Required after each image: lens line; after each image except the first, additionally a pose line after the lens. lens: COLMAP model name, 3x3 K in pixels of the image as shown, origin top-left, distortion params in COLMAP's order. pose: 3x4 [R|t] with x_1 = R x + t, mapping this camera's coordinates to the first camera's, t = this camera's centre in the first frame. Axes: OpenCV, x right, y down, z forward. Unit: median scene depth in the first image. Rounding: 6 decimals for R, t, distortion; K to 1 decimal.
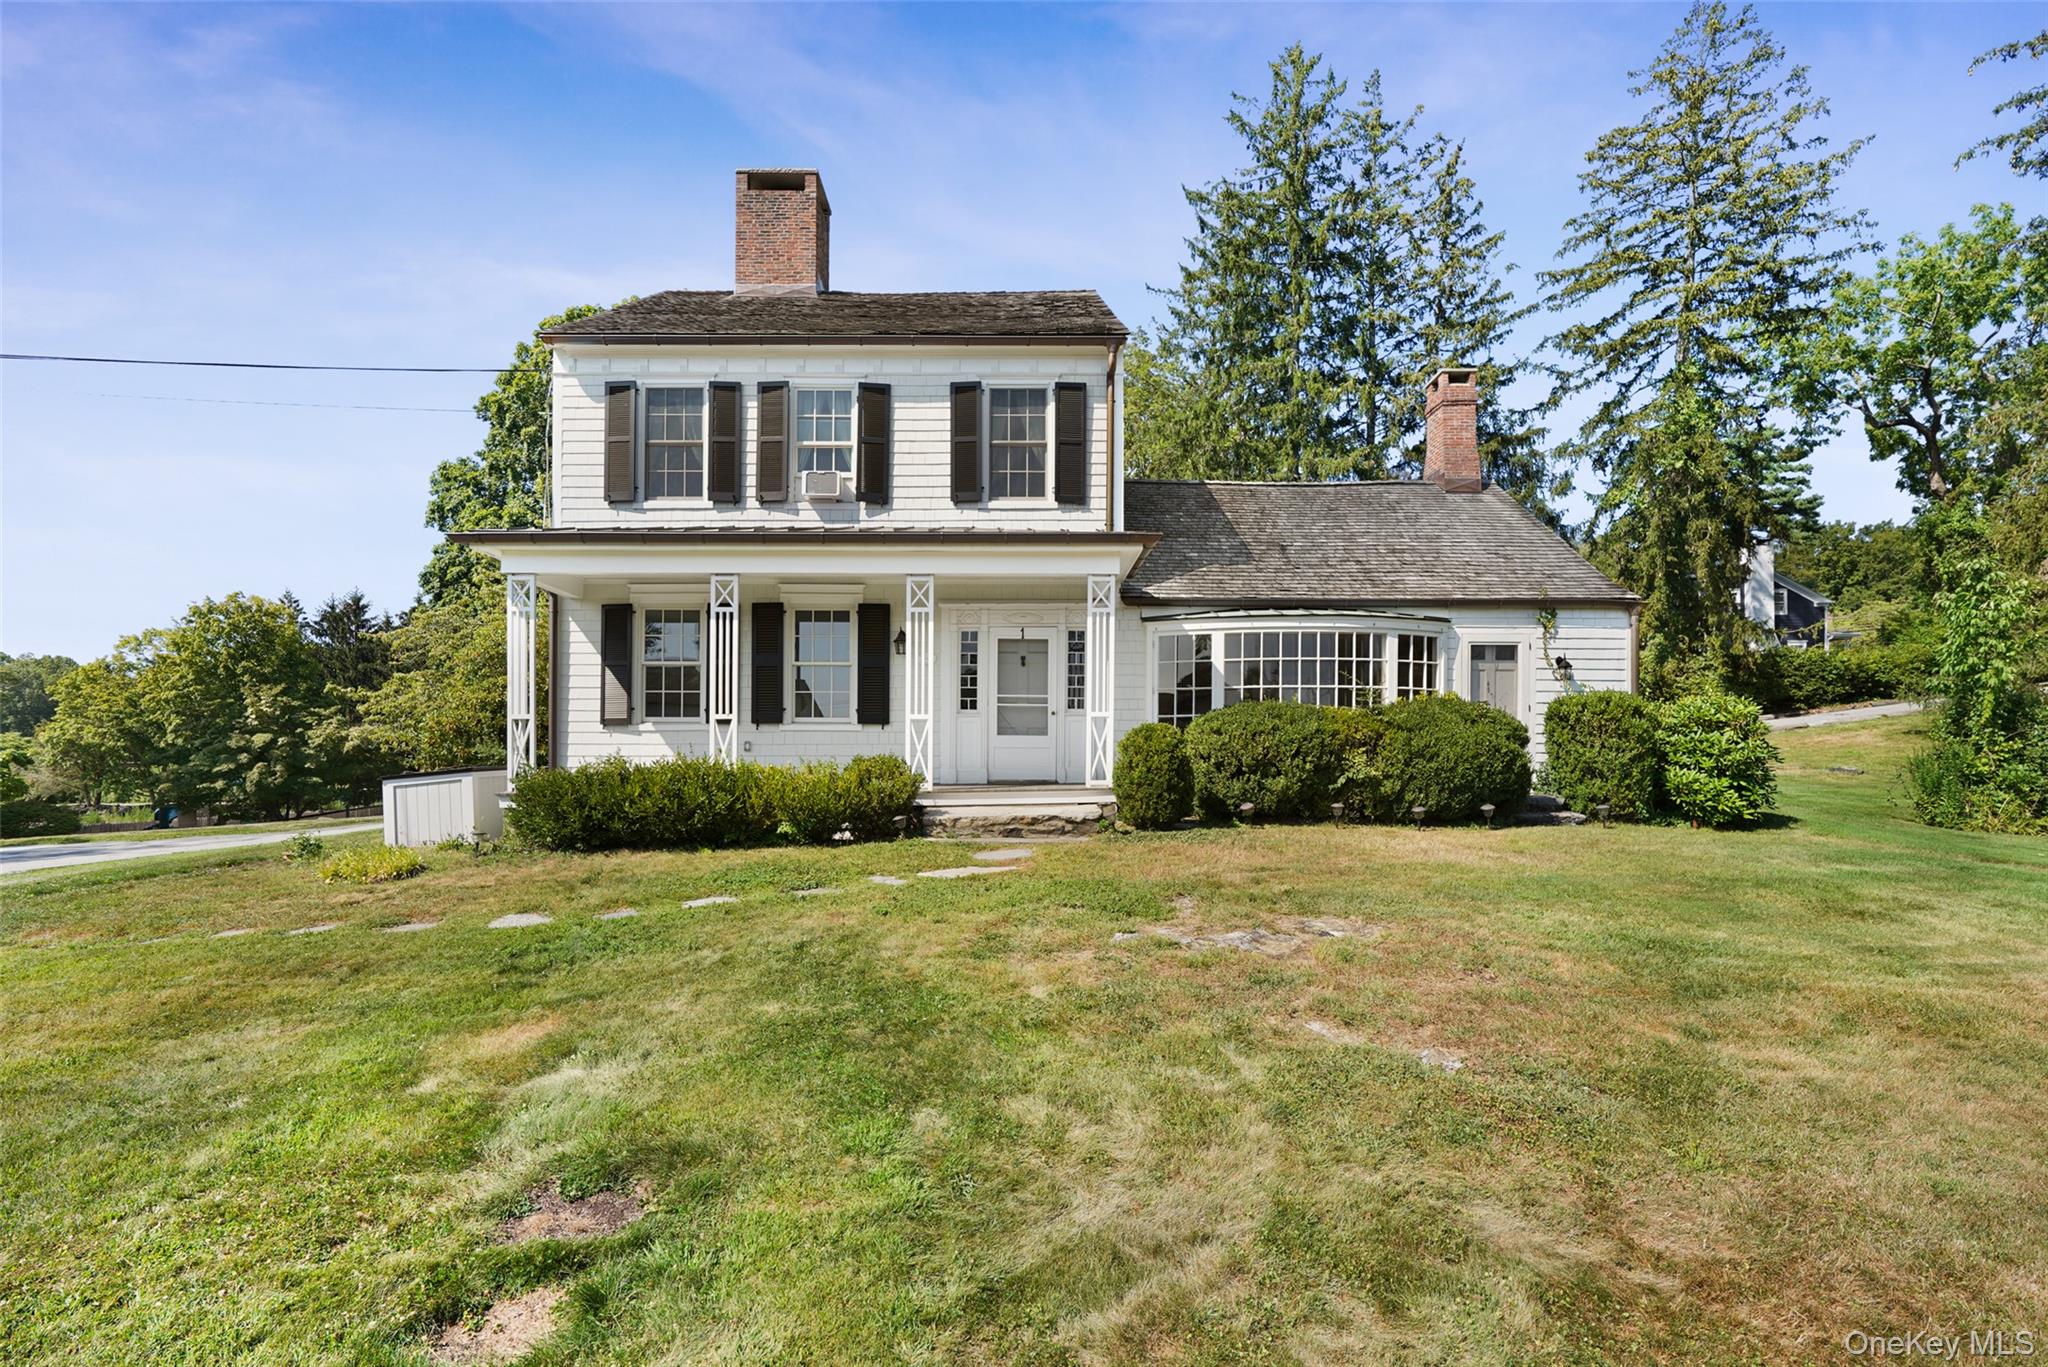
lens RADIAL K [[934.8, 0, 1024.1], [0, 934.8, 724.9], [0, 0, 1]] dist [-0.001750, -0.000120]
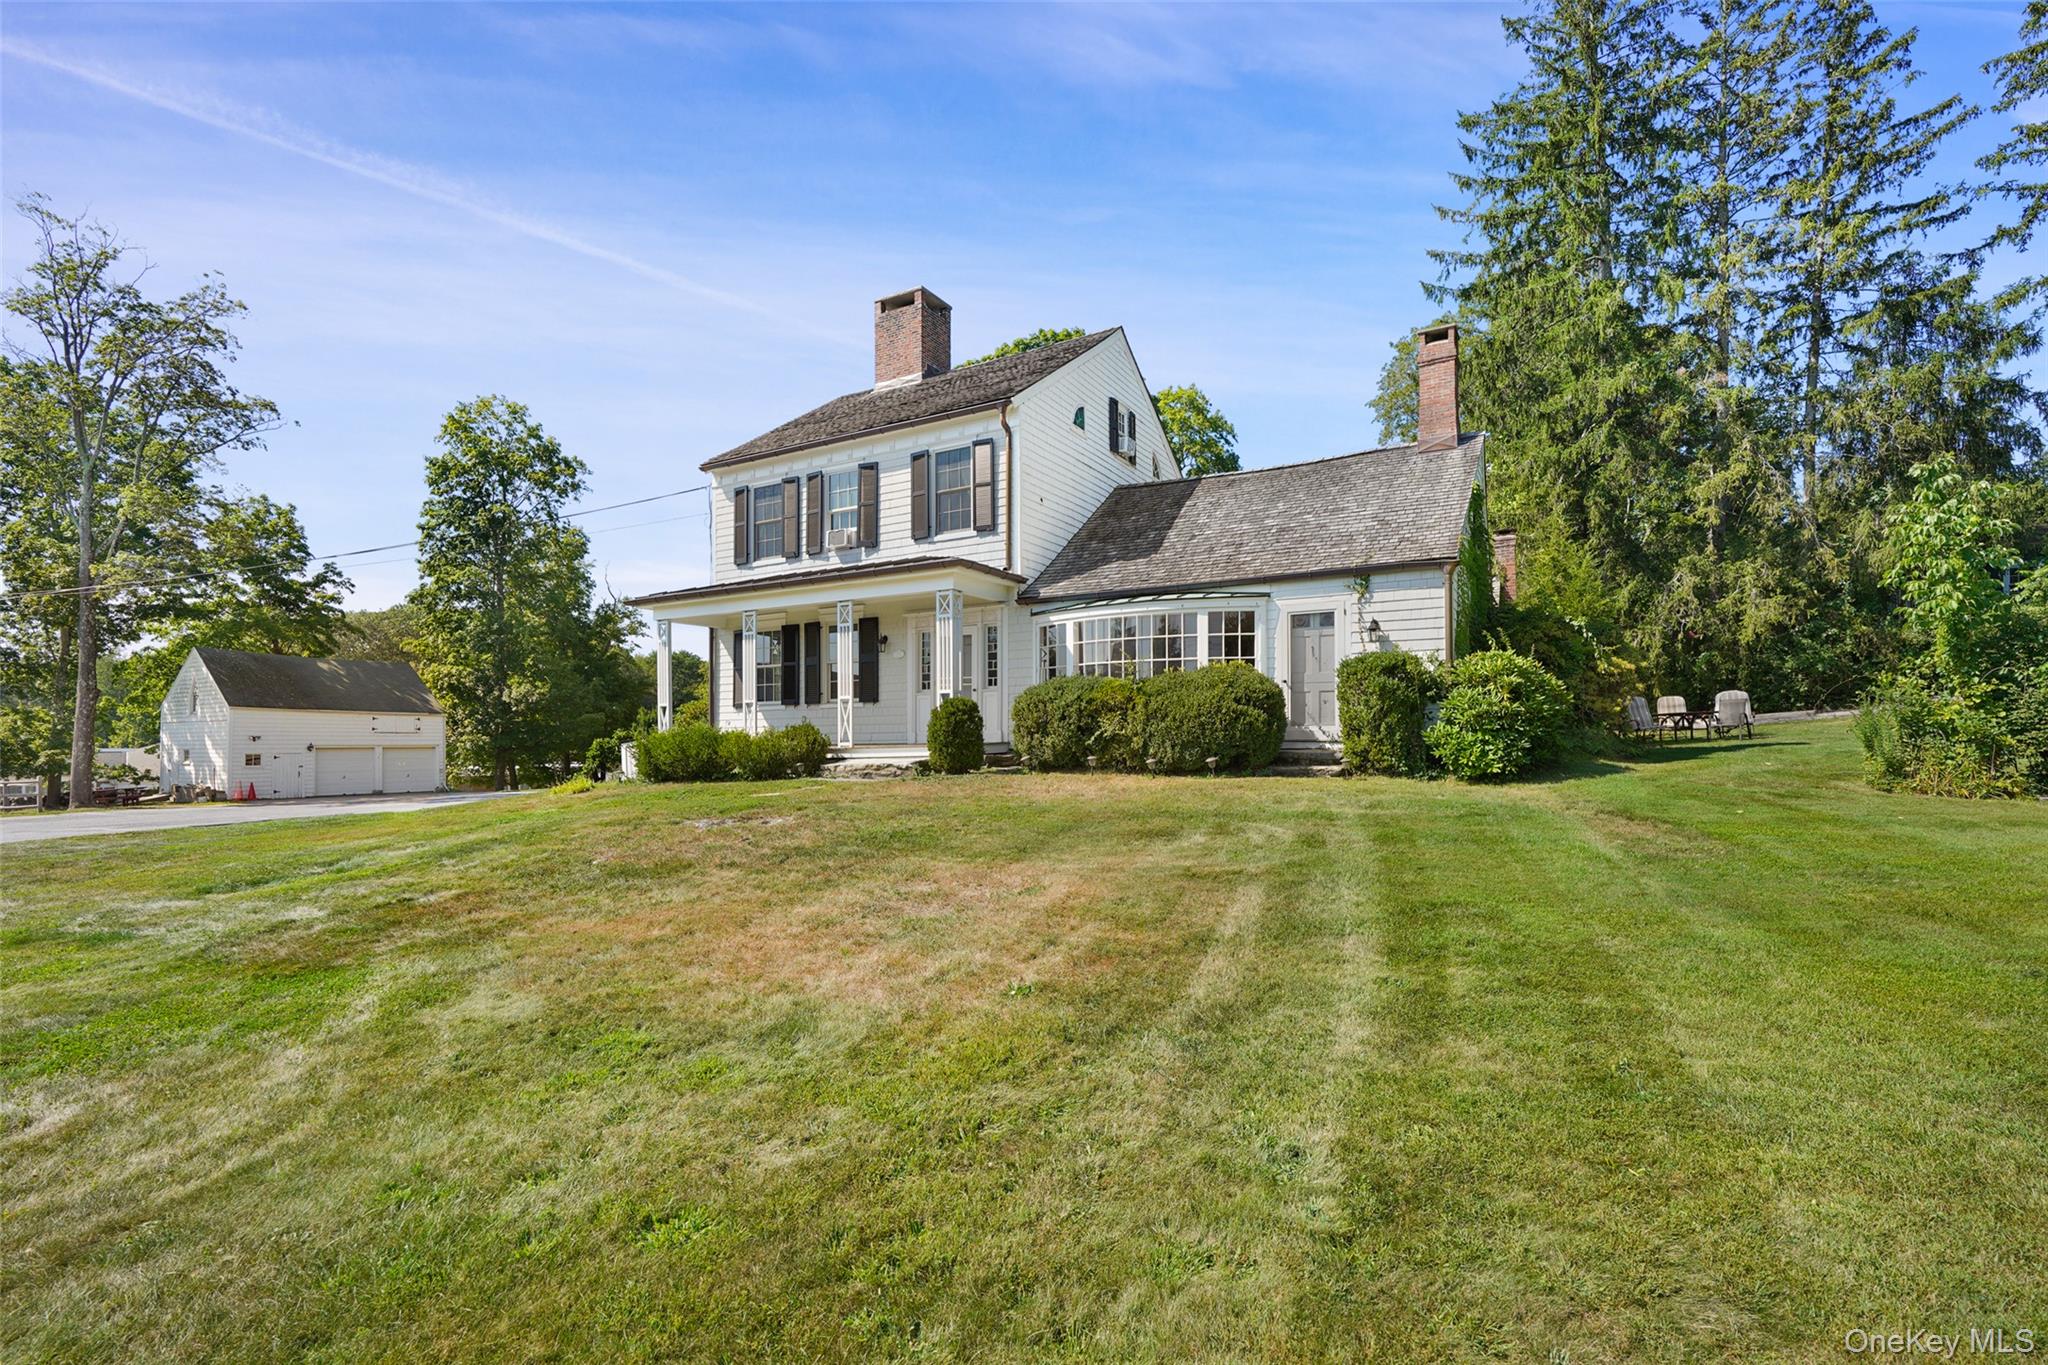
lens RADIAL K [[928.1, 0, 1024.0], [0, 928.1, 682.5], [0, 0, 1]] dist [0.000202, 0.000102]
pose [[0.867316, -0.039298, -0.496205, 0.743347], [0.034848, 0.999226, -0.018225, 0.003624], [0.496537, -0.001485, 0.868014, -0.113173]]
